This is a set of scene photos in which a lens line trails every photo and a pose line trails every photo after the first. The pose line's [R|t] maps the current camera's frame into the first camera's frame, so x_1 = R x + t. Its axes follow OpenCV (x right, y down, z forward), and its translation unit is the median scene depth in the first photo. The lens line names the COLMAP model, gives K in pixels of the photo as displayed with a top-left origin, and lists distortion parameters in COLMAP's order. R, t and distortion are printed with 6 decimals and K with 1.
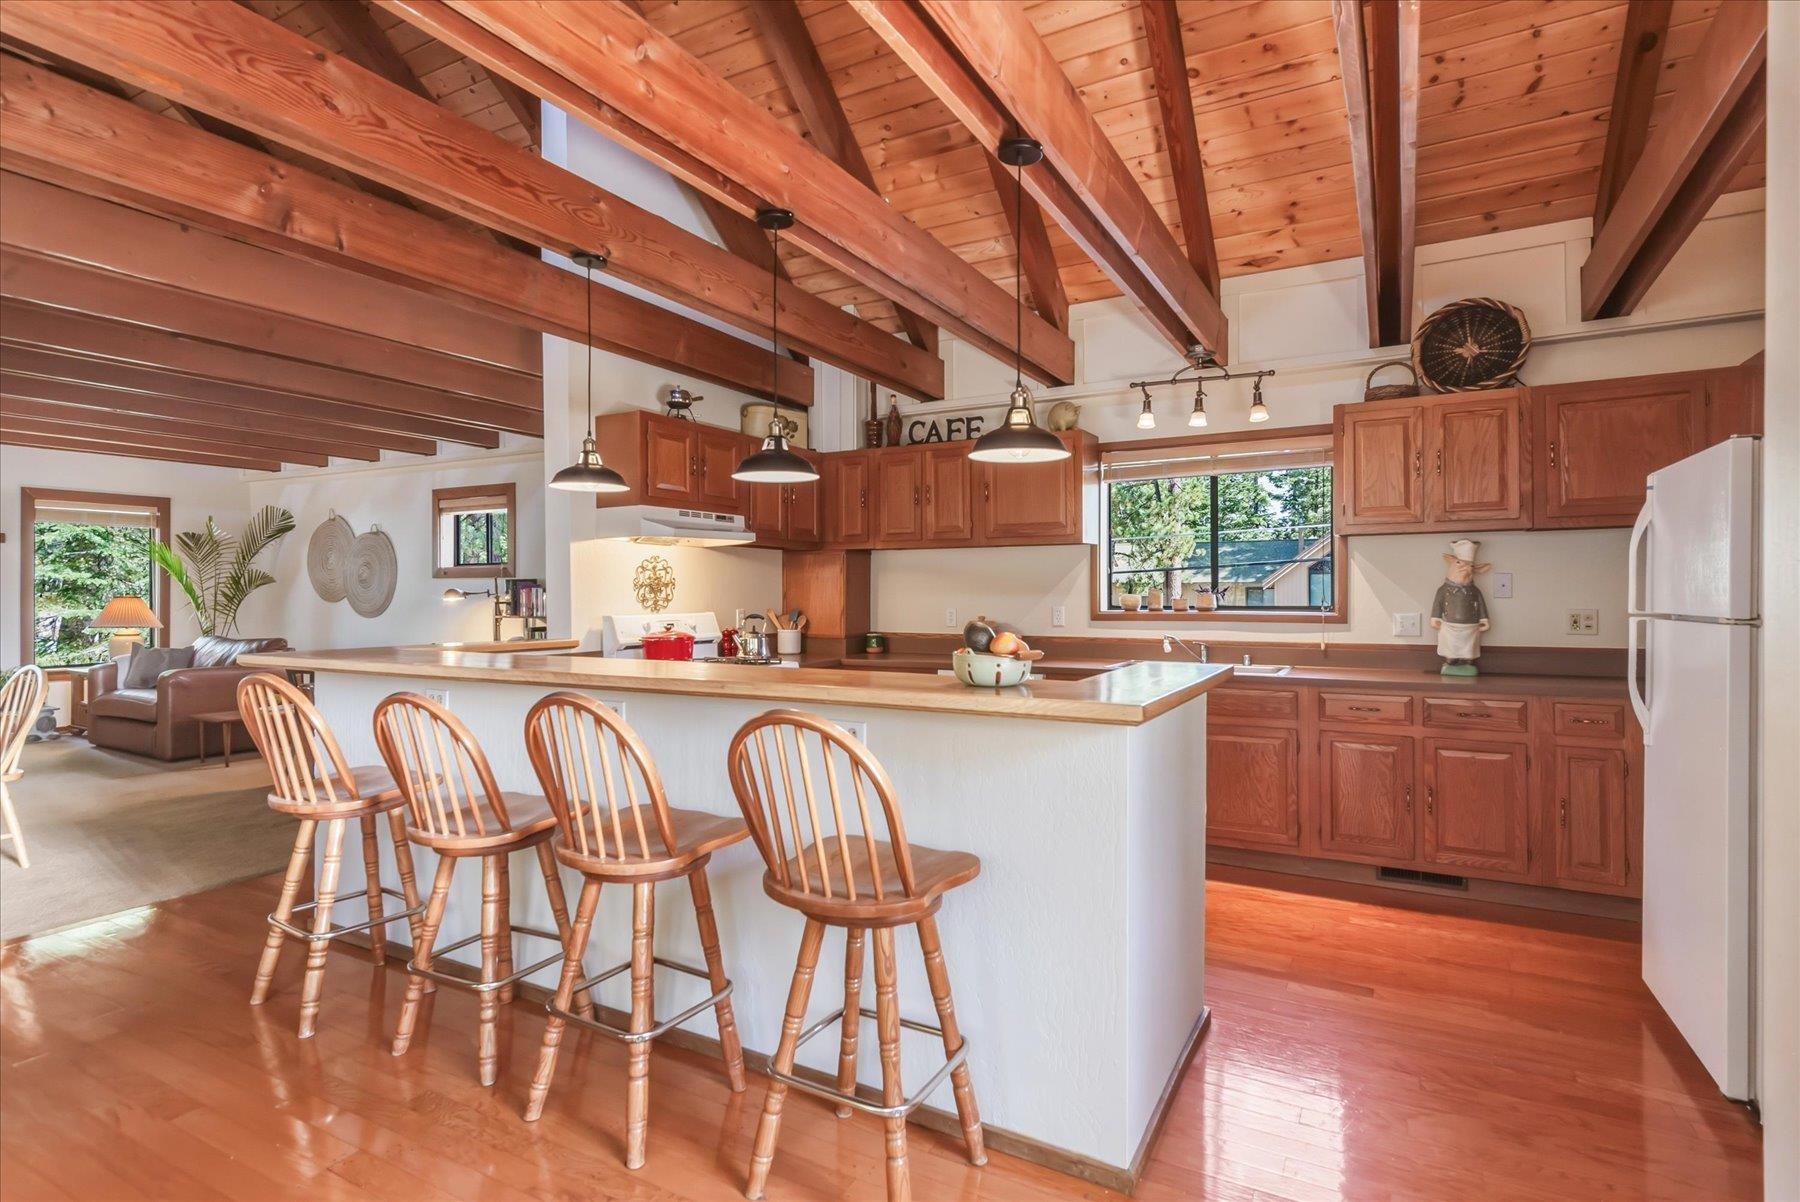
lens RADIAL K [[888.0, 0, 905.4], [0, 888.0, 594.2], [0, 0, 1]] dist [-0.002522, -0.001153]
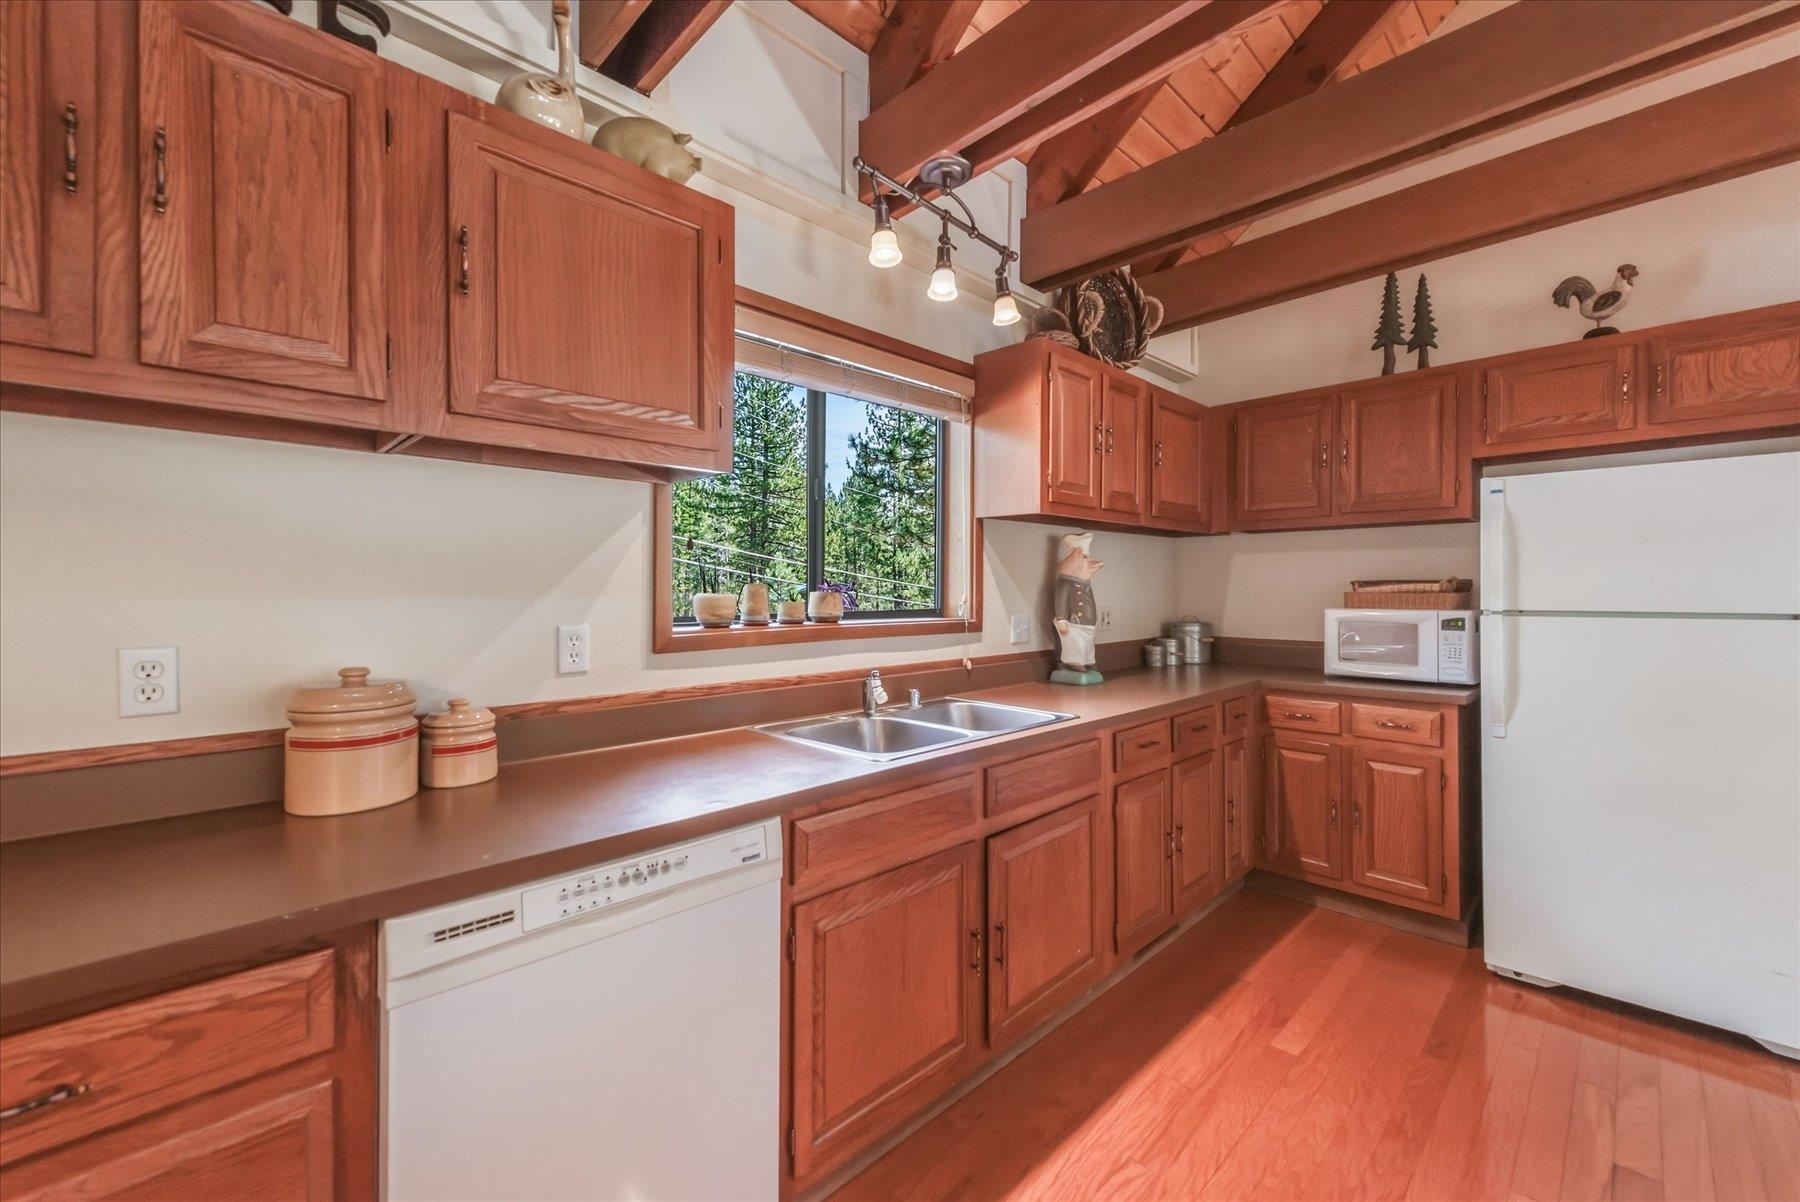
lens RADIAL K [[725.4, 0, 906.6], [0, 725.4, 586.8], [0, 0, 1]] dist [-0.001855, -0.000108]
pose [[0.278007, 0.004776, 0.960567, -0.073504], [0.001555, 0.999984, -0.005422, -0.000840], [-0.960578, 0.003000, 0.277996, 0.554775]]
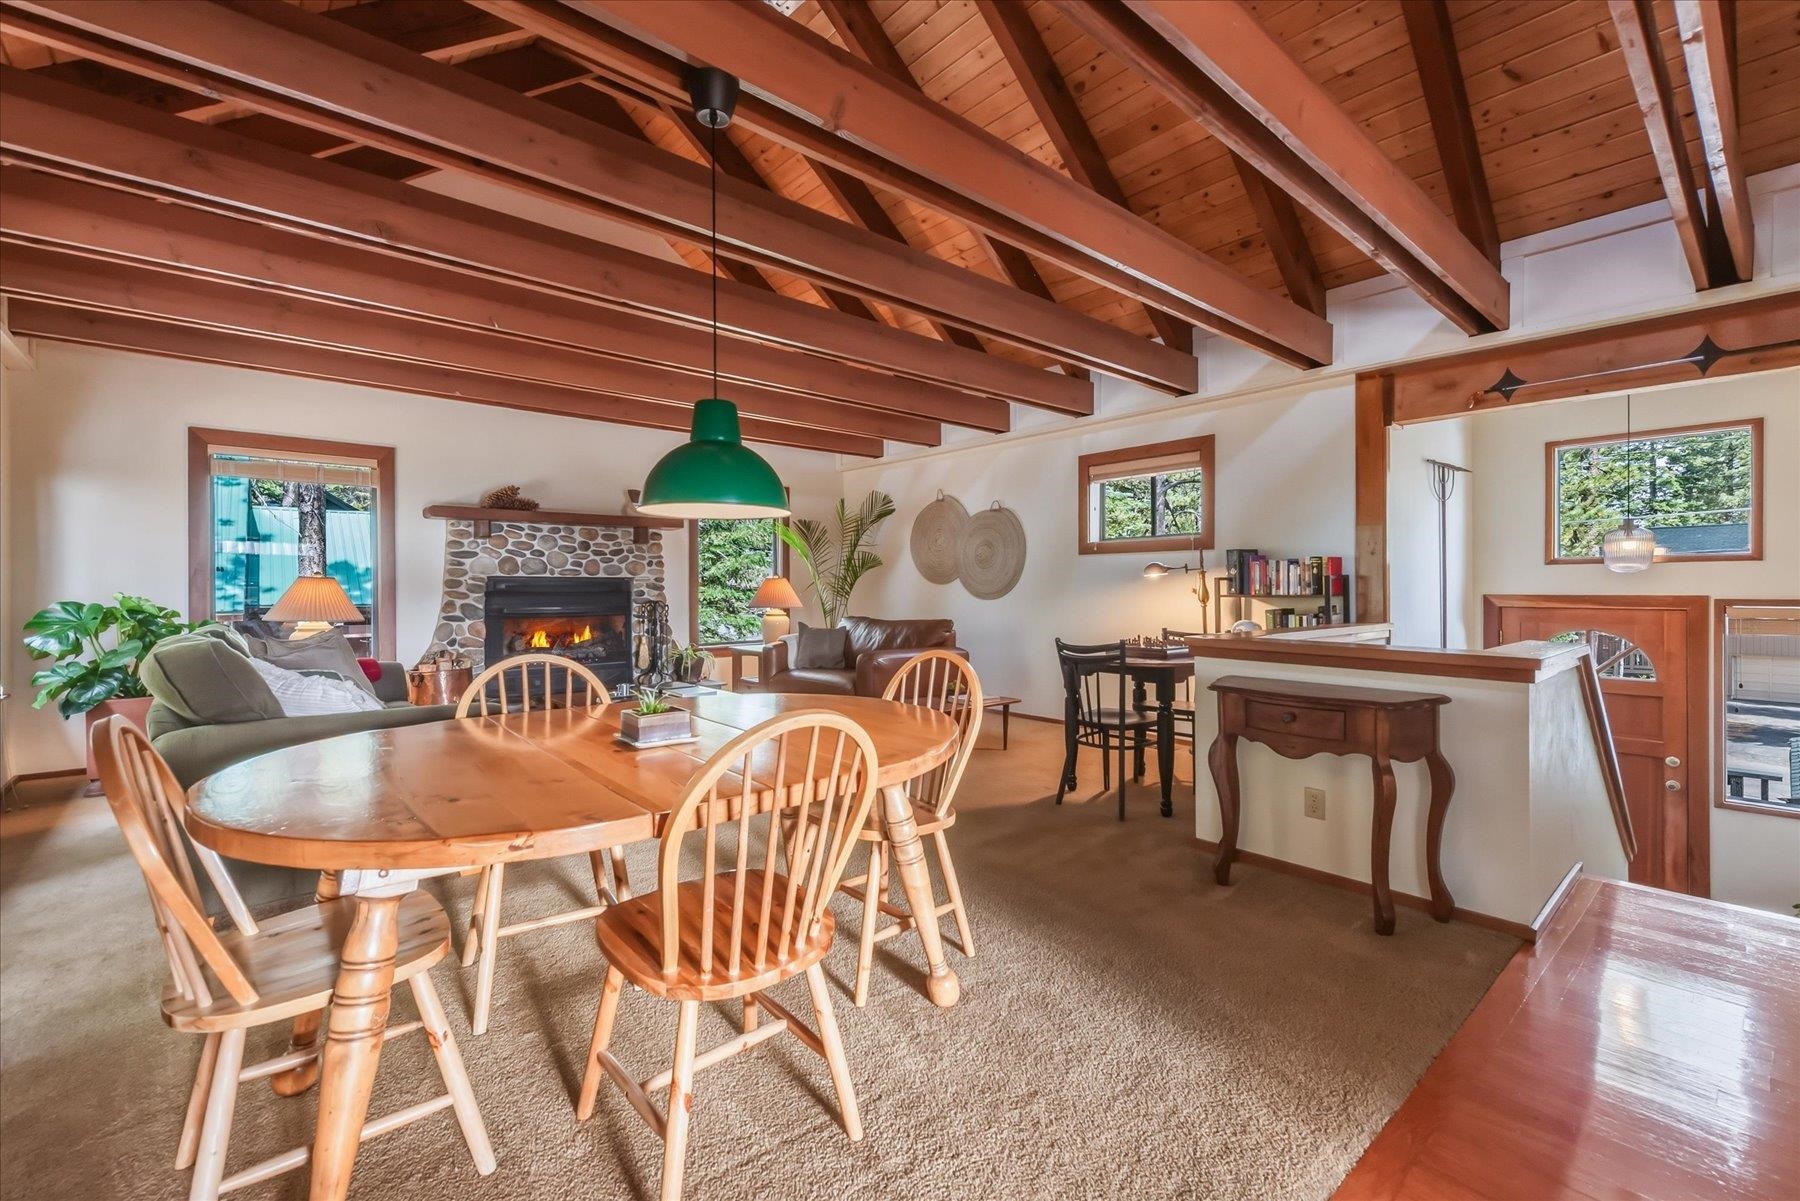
lens RADIAL K [[737.7, 0, 919.0], [0, 737.7, 594.0], [0, 0, 1]] dist [0.000769, -0.000026]
pose [[0.943679, -0.002457, -0.330852, -0.482399], [0.004093, 0.999983, 0.004248, 0.019940], [0.330836, -0.005363, 0.943673, 0.265585]]
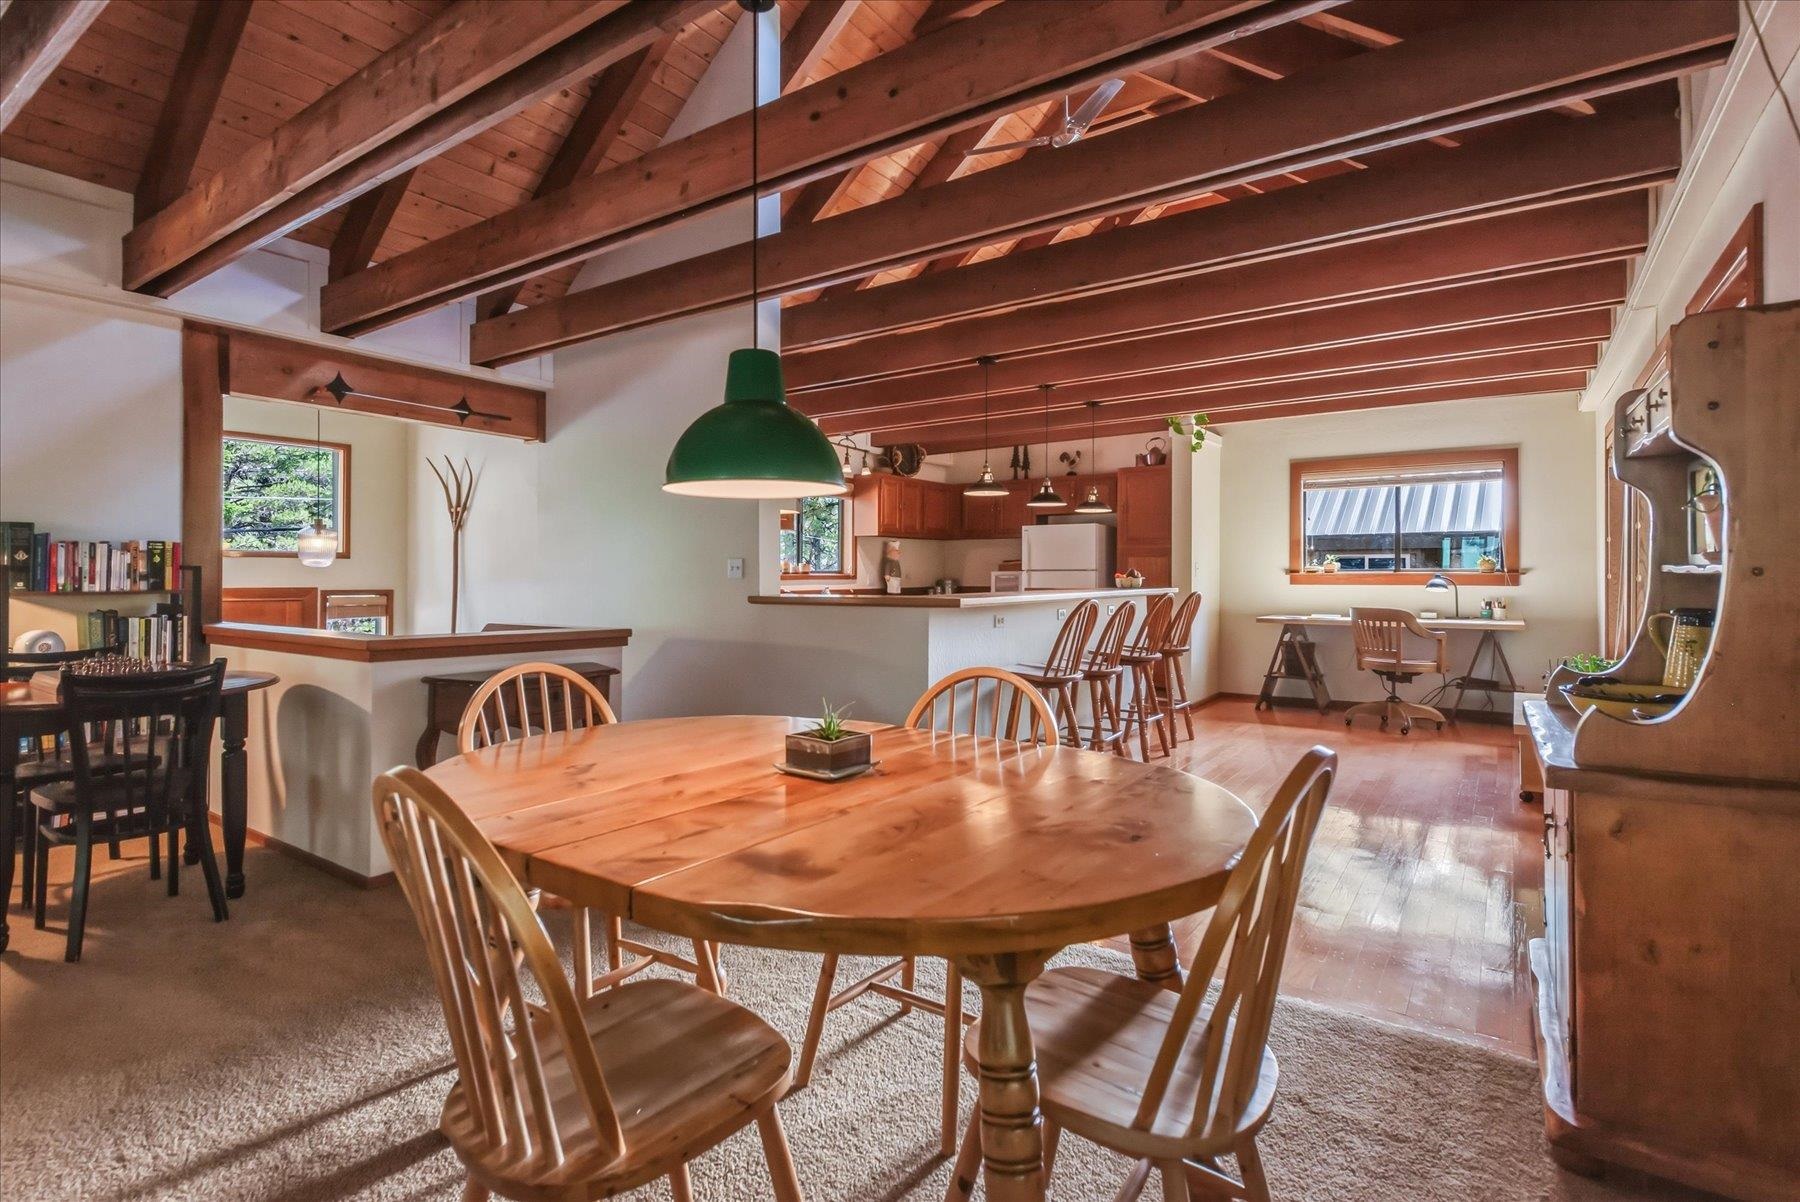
lens RADIAL K [[881.1, 0, 905.5], [0, 881.1, 568.0], [0, 0, 1]] dist [0.002613, 0.000388]
pose [[0.097780, 0.007845, 0.995177, -0.921490], [0.002614, 0.999963, -0.008139, 0.015756], [-0.995205, 0.003397, 0.097756, 0.433621]]
